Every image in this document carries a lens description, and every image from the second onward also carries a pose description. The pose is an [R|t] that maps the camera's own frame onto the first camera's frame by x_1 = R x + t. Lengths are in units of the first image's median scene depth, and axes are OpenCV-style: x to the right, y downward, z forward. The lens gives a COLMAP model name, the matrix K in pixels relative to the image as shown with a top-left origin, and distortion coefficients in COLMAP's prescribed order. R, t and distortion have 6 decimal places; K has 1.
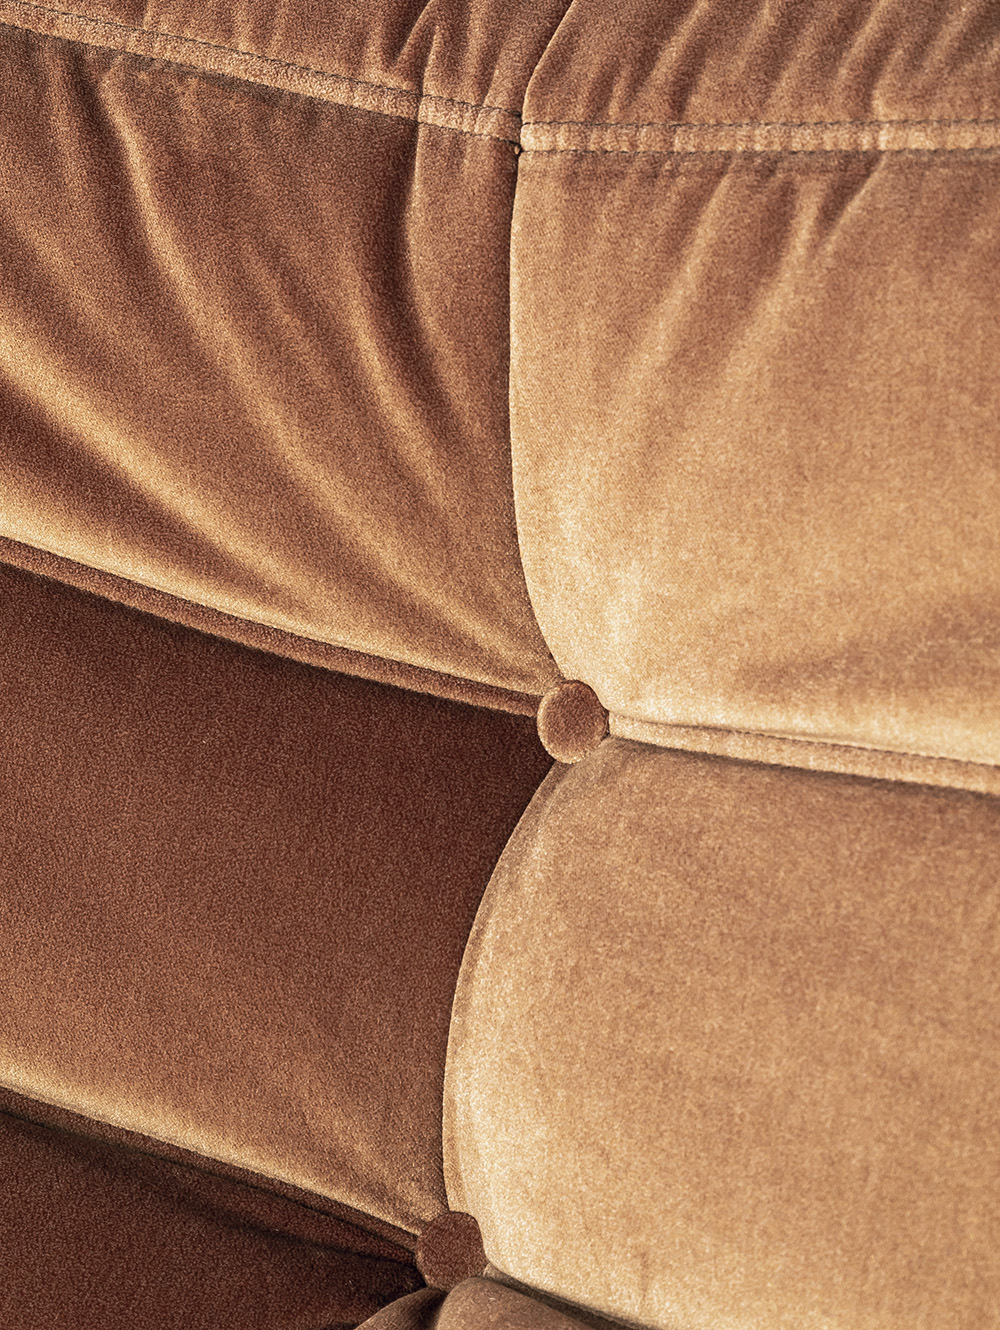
lens RADIAL K [[4202.1, 0, 500.4], [0, 4202.1, 665.0], [0, 0, 1]] dist [0.135503, 0.000000]
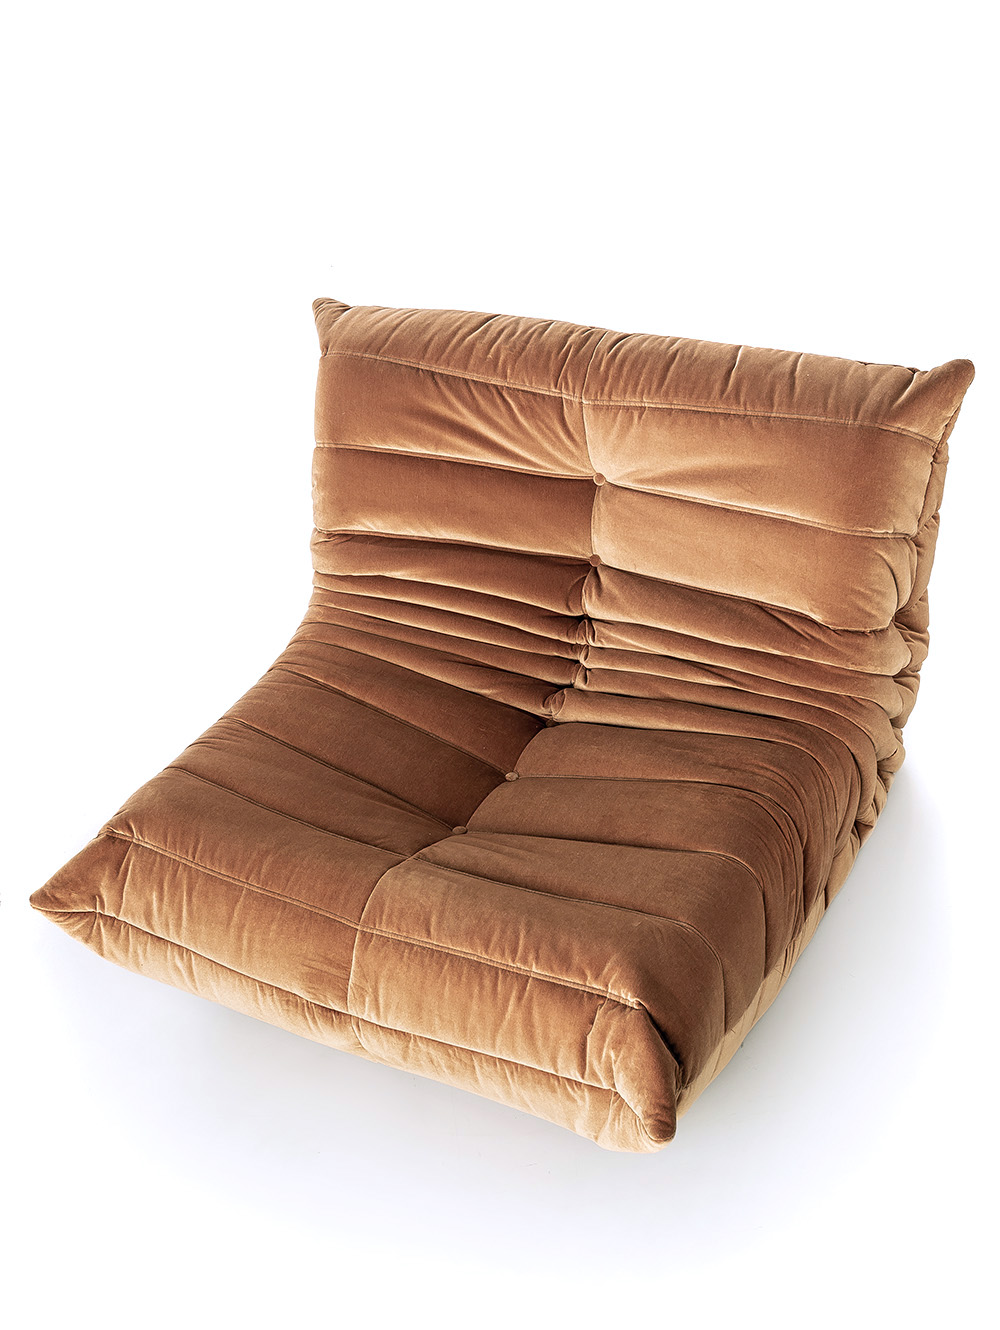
lens RADIAL K [[1436.3, 0, 499.7], [0, 1436.3, 665.2], [0, 0, 1]] dist [0.001209, 0.000000]
pose [[0.965973, -0.245336, 0.081889, -0.387713], [0.192475, 0.893365, 0.406020, -0.667069], [-0.172768, -0.376443, 0.910188, -1.093819]]
